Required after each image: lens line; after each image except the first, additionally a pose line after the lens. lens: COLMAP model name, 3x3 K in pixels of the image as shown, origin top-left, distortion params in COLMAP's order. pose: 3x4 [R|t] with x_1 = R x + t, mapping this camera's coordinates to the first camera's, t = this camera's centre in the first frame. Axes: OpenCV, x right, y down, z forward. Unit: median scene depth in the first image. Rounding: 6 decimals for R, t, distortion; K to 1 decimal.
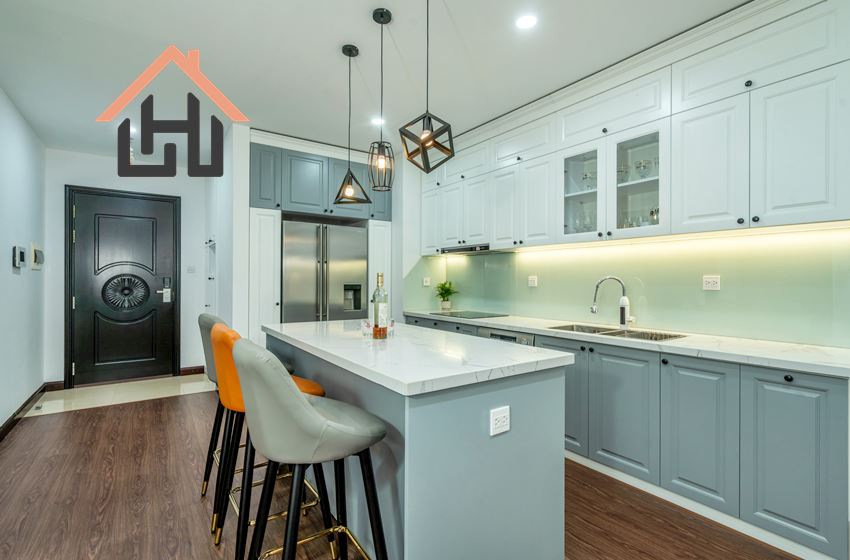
lens RADIAL K [[392.9, 0, 426.3], [0, 392.9, 280.7], [0, 0, 1]] dist [-0.000678, 0.000490]
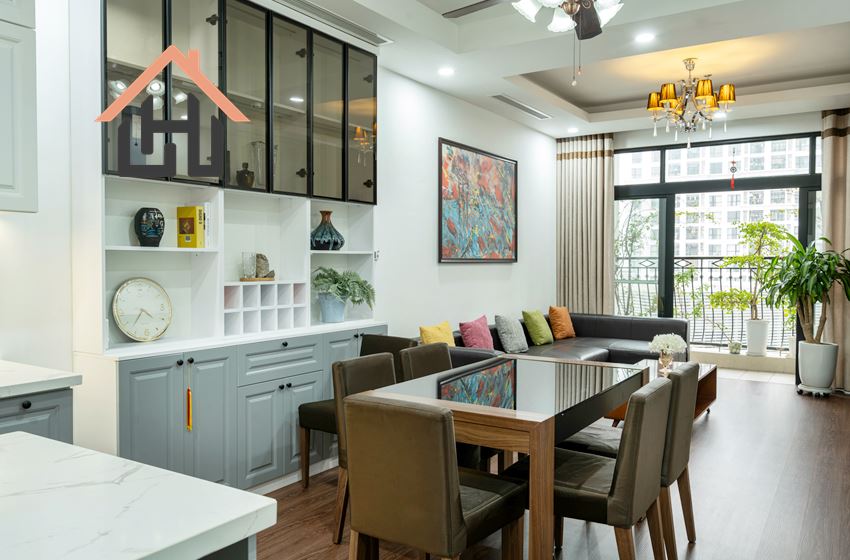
lens RADIAL K [[671.4, 0, 425.0], [0, 671.4, 280.0], [0, 0, 1]] dist [0.006386, 0.002076]
pose [[-0.374442, -0.032734, 0.926672, -0.425994], [-0.002026, 0.999403, 0.034484, -0.036892], [-0.927248, 0.011035, -0.374285, 0.487178]]
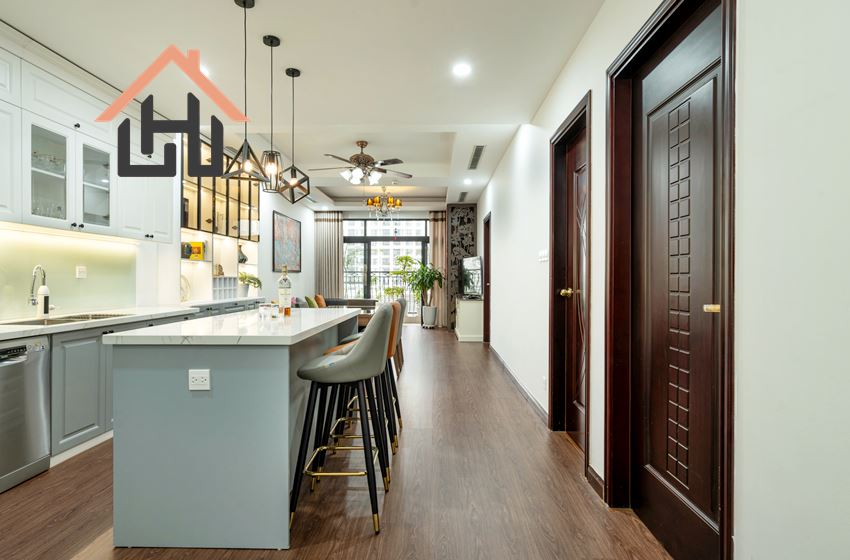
lens RADIAL K [[440.5, 0, 425.0], [0, 440.5, 280.0], [0, 0, 1]] dist [0.002283, 0.000459]
pose [[-0.801882, -0.009074, 0.597413, -0.978430], [-0.005511, 0.999954, 0.007790, 0.012465], [-0.597457, 0.002954, -0.801896, 1.375806]]
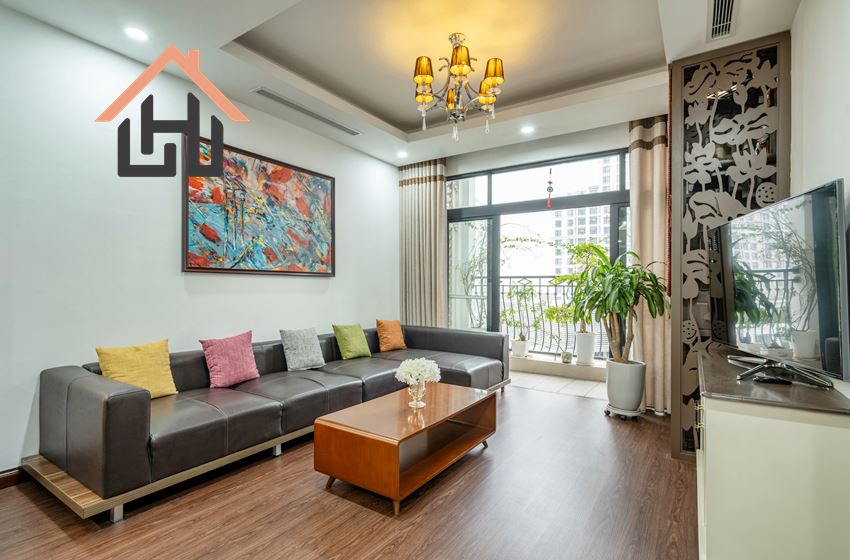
lens RADIAL K [[410.2, 0, 424.4], [0, 410.2, 285.2], [0, 0, 1]] dist [0.002372, 0.000470]
pose [[-0.358527, -0.004626, 0.933508, 0.228571], [-0.007401, 0.999970, 0.002113, 0.012582], [-0.933490, -0.006152, -0.358551, -0.600679]]
